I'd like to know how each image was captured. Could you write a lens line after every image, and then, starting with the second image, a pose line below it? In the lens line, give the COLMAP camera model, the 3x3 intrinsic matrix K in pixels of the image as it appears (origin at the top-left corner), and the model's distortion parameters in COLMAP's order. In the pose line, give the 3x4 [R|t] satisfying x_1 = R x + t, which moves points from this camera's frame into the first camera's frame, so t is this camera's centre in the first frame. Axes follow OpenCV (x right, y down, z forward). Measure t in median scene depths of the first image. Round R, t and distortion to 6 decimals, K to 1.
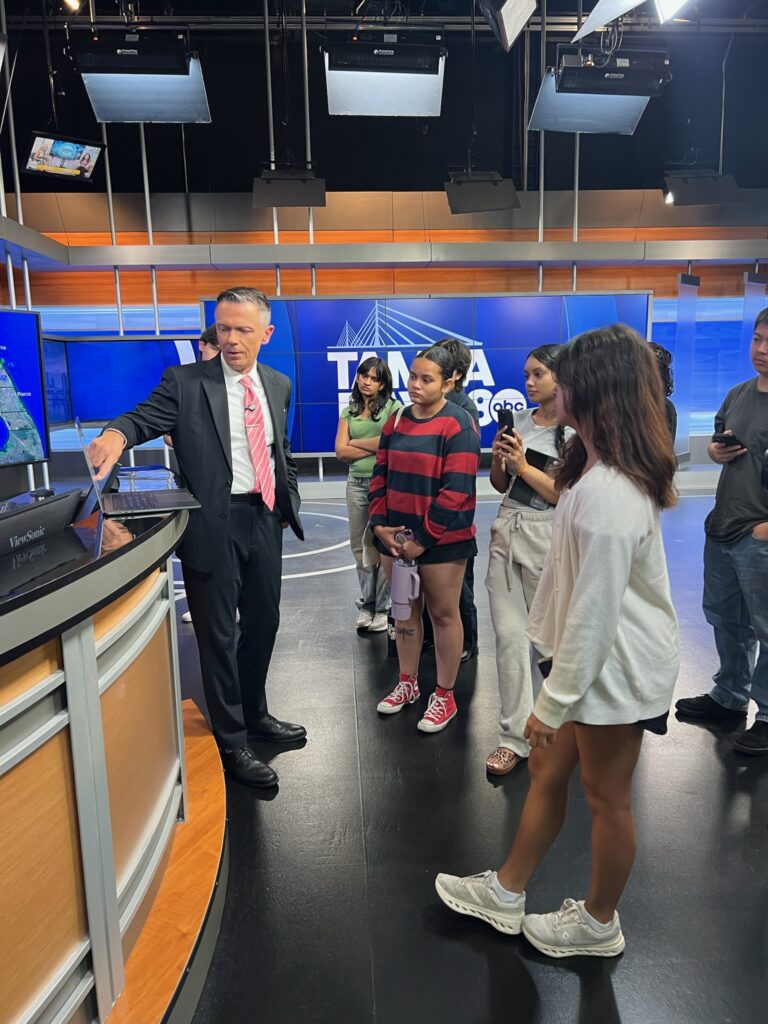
lens RADIAL K [[776.1, 0, 384.0], [0, 776.1, 512.0], [0, 0, 1]] dist [0.000492, -0.006182]
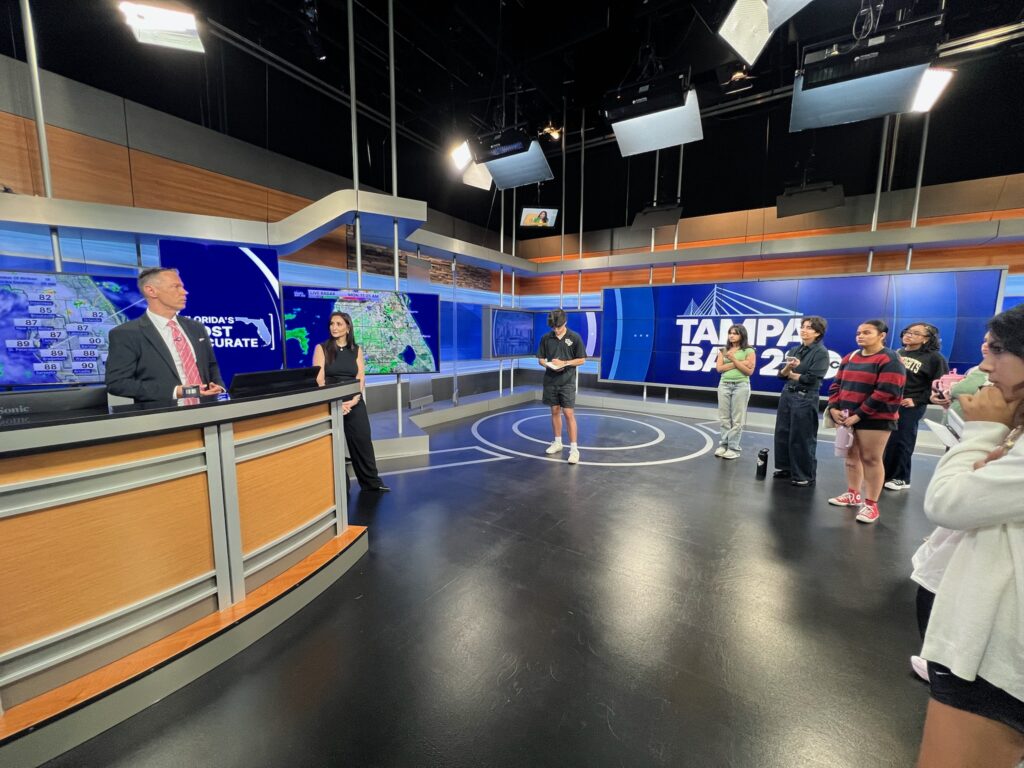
lens RADIAL K [[408.7, 0, 512.0], [0, 408.7, 384.0], [0, 0, 1]] dist [-0.000620, 0.000089]
pose [[0.801573, 0.101501, -0.589218, 0.154999], [-0.132479, 0.991140, -0.009486, -0.028233], [0.583035, 0.085663, 0.807918, 0.168178]]
